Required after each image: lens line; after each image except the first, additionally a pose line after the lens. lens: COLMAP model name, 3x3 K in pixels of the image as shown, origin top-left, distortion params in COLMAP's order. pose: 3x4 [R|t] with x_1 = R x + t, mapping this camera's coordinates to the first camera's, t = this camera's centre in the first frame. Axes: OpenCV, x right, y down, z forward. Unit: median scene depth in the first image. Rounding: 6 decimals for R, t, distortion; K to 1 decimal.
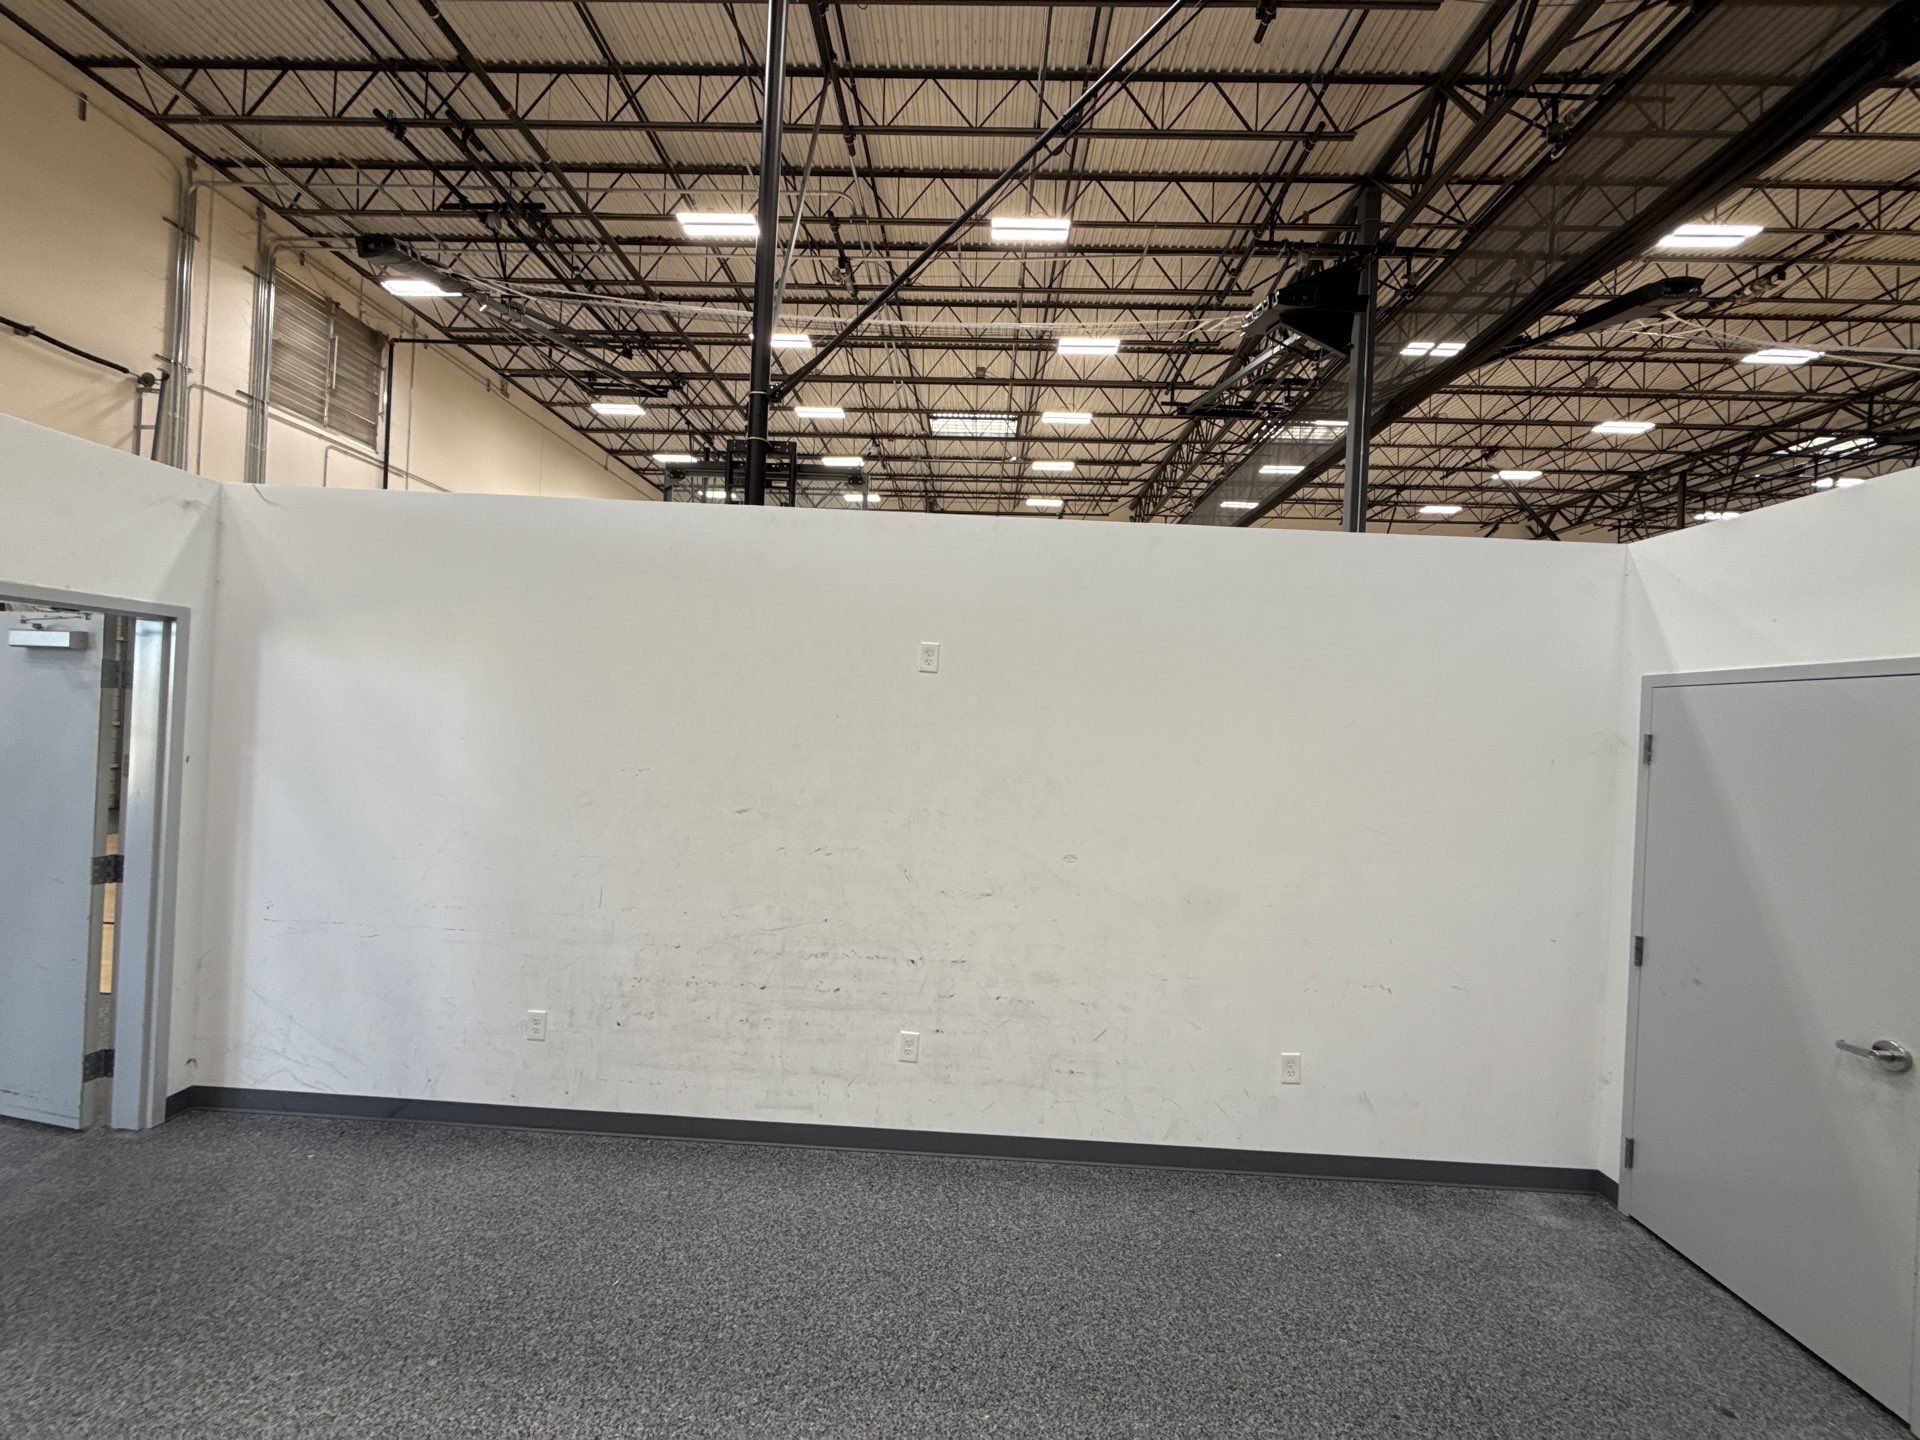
lens RADIAL K [[758.7, 0, 963.6], [0, 758.7, 718.6], [0, 0, 1]] dist [-0.000695, 0.000082]
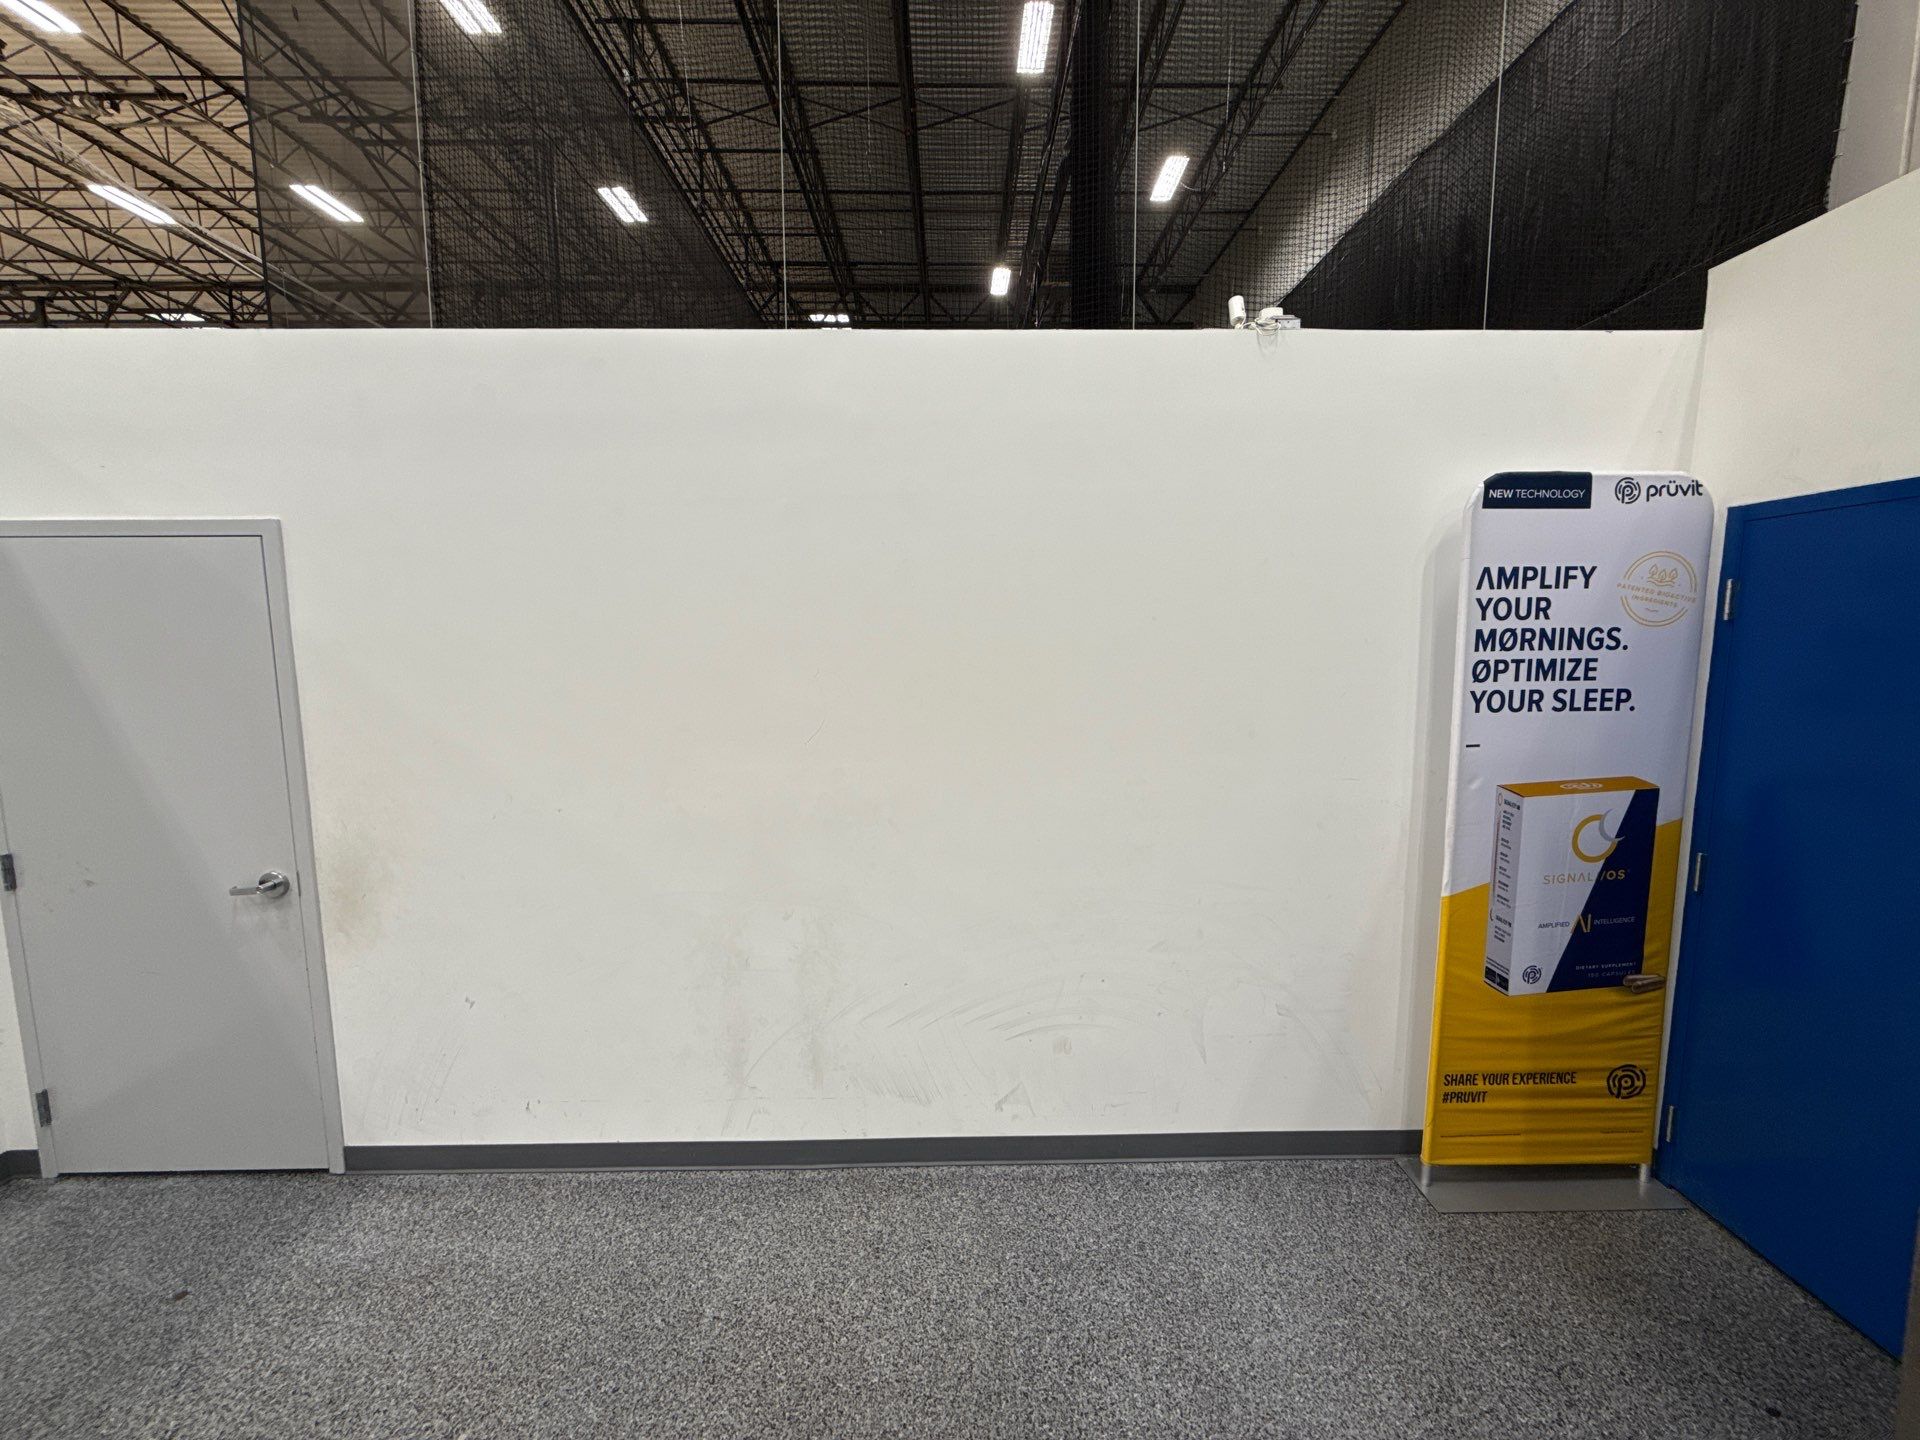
lens RADIAL K [[758.7, 0, 963.6], [0, 758.7, 718.6], [0, 0, 1]] dist [-0.000695, 0.000082]
pose [[-0.029446, -0.158188, 0.986970, 0.023384], [0.001557, 0.987389, 0.158302, 0.005050], [-0.999565, 0.006198, -0.028828, 0.002516]]
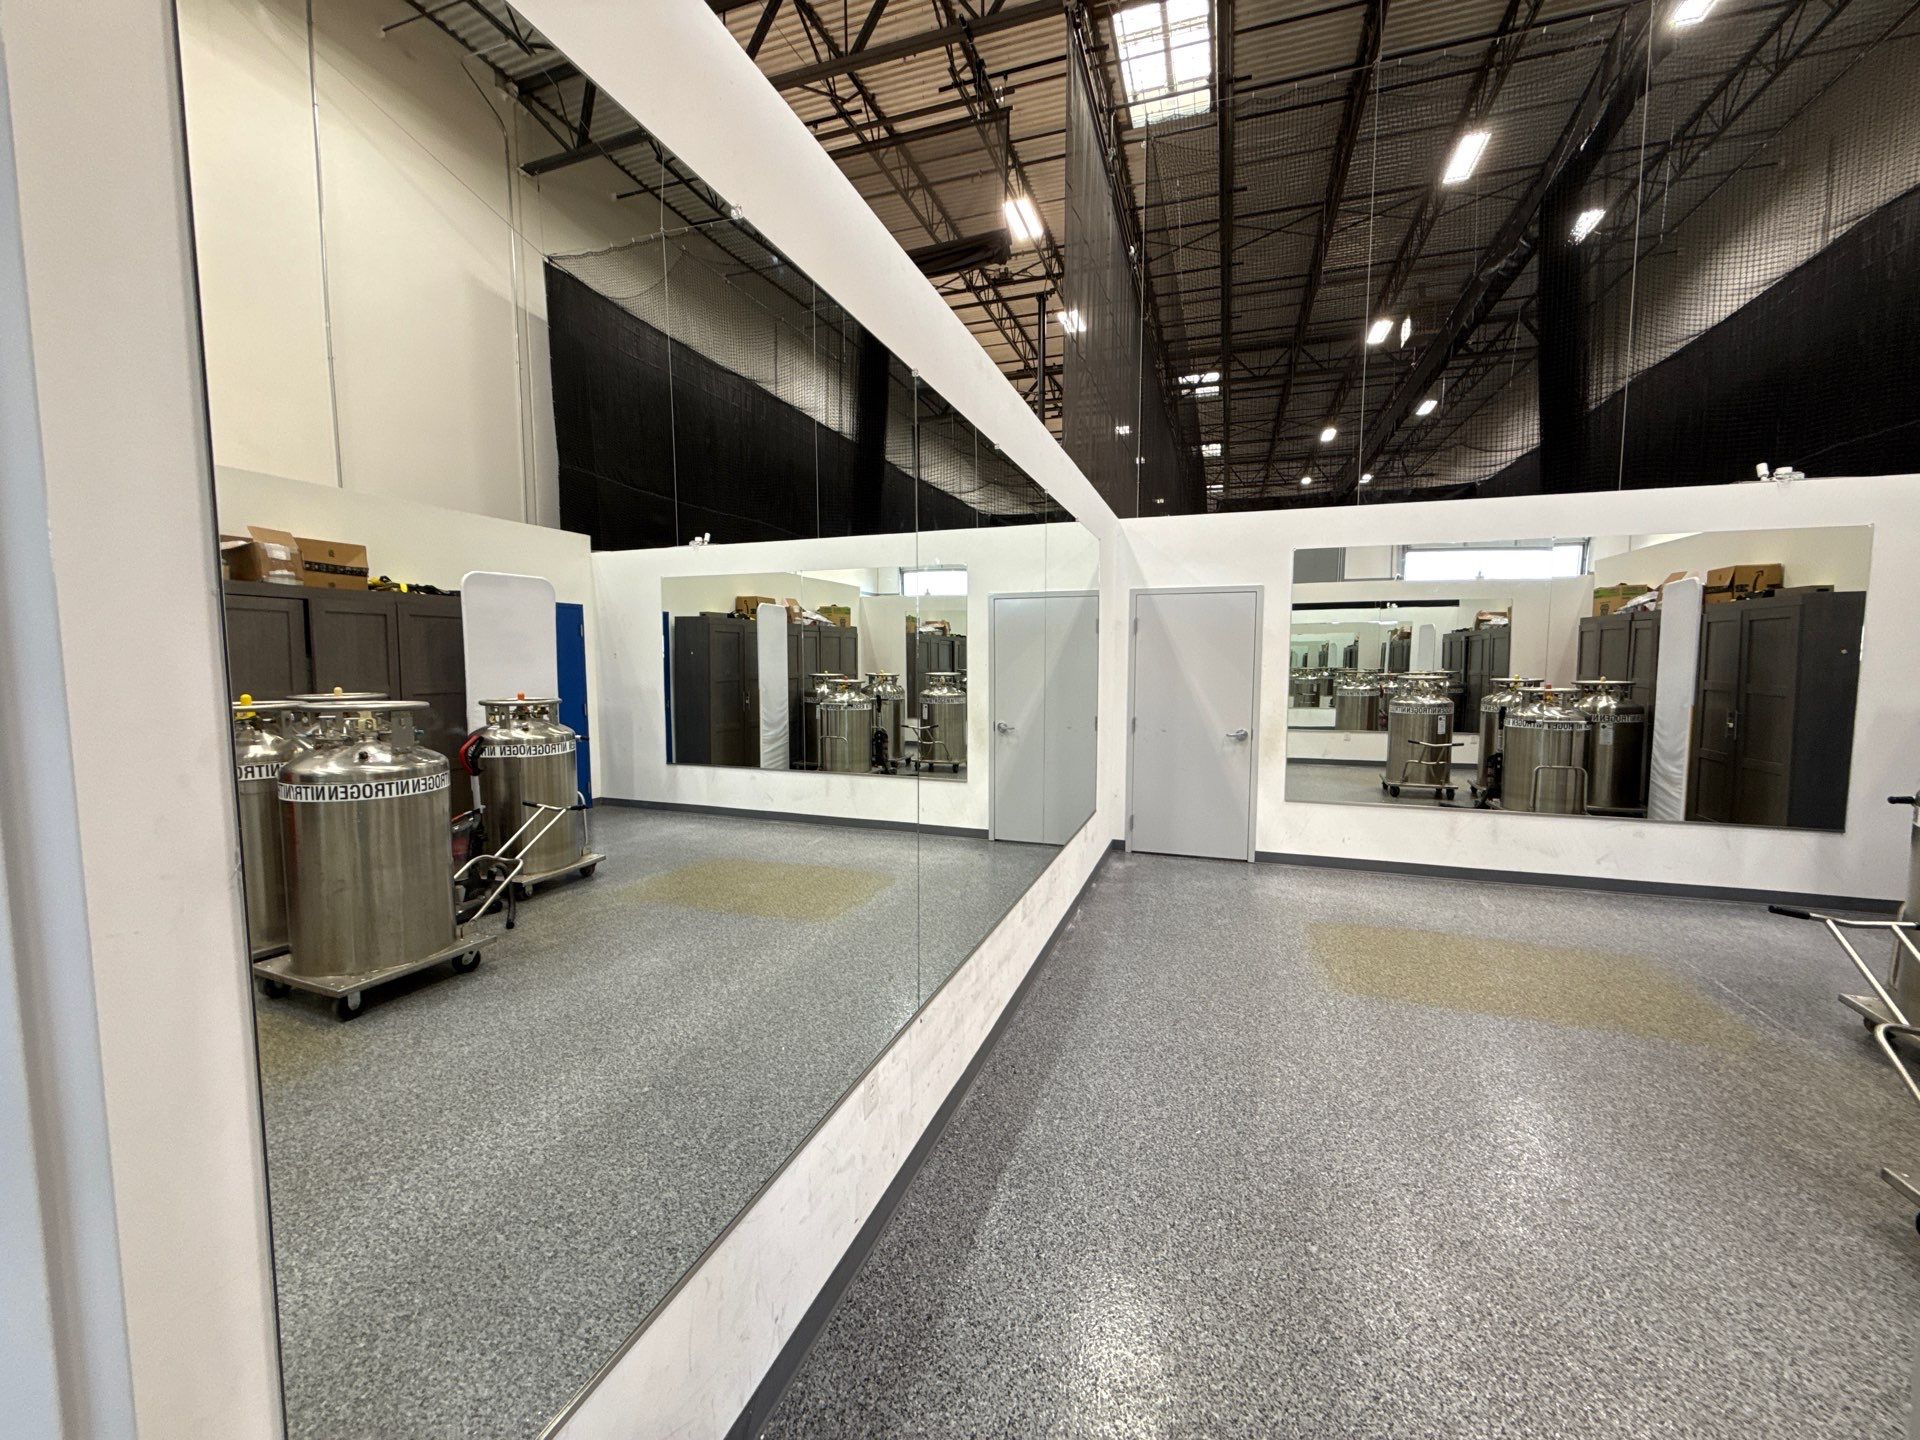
lens RADIAL K [[758.0, 0, 963.3], [0, 758.0, 718.5], [0, 0, 1]] dist [0.000782, -0.000190]
pose [[0.310629, -0.124956, 0.942282, -0.296225], [0.011875, 0.991754, 0.127602, 0.005598], [-0.950457, -0.028447, 0.309552, 0.201366]]
